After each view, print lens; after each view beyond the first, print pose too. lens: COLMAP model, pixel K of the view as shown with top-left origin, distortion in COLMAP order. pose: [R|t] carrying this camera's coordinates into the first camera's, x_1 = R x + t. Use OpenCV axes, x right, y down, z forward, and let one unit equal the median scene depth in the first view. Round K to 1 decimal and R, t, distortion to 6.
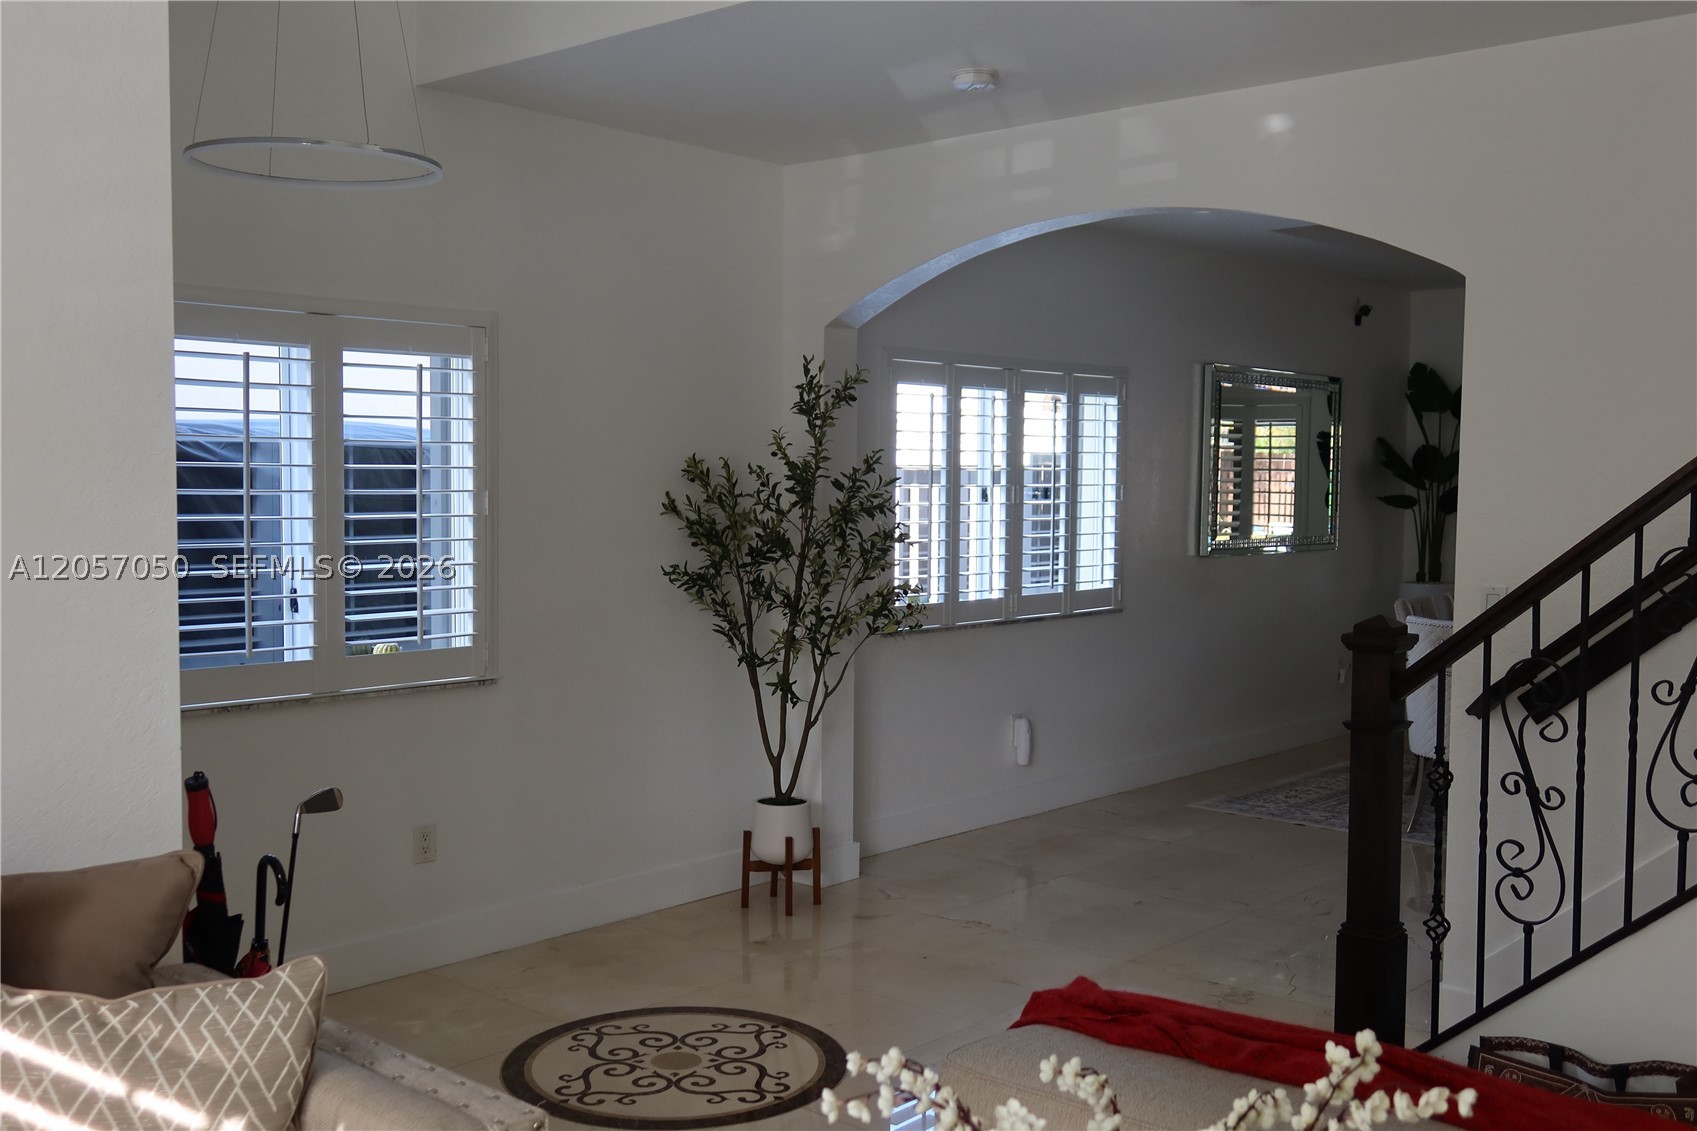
lens RADIAL K [[1673.1, 0, 848.5], [0, 1673.1, 565.5], [0, 0, 1]] dist [0.021648, -0.024171]
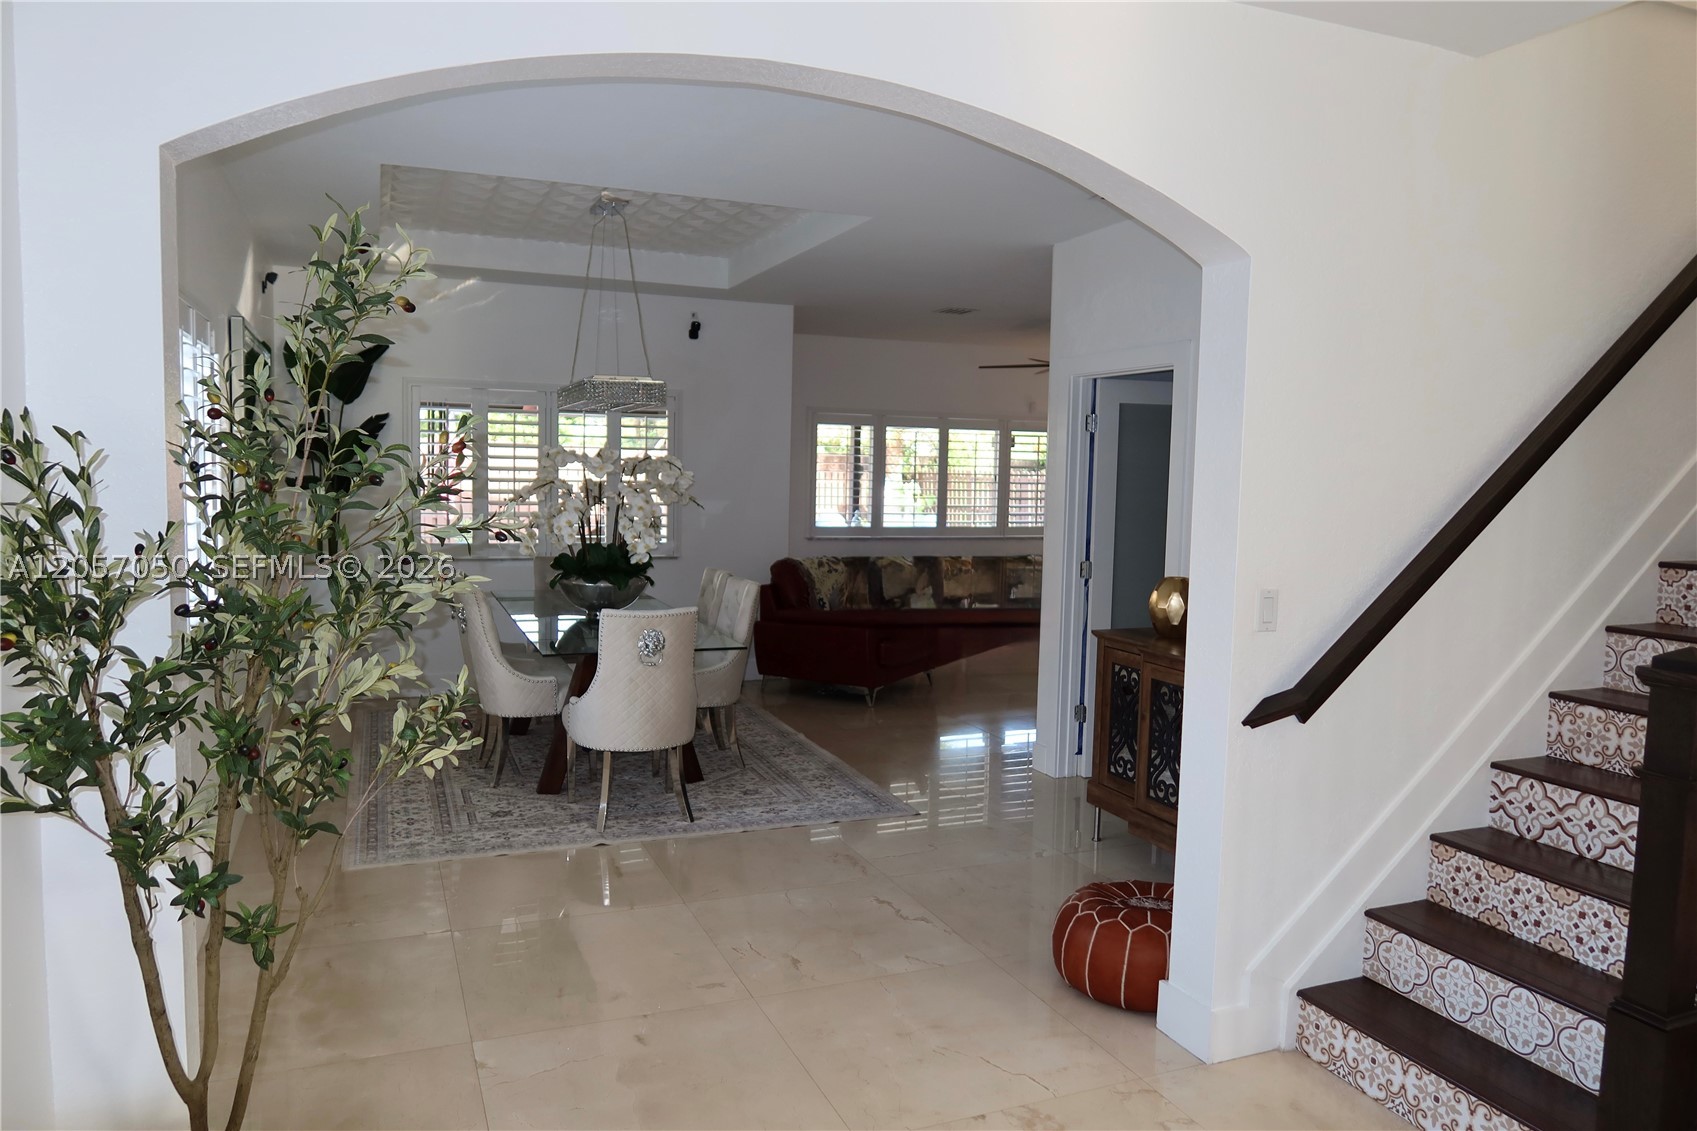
lens RADIAL K [[1171.4, 0, 848.5], [0, 1171.4, 565.5], [0, 0, 1]] dist [-0.019074, 0.001101]
pose [[0.434137, -0.074412, 0.897768, -0.242249], [0.032457, 0.997228, 0.066960, -0.041701], [-0.900262, 0.000069, 0.435349, 0.707788]]
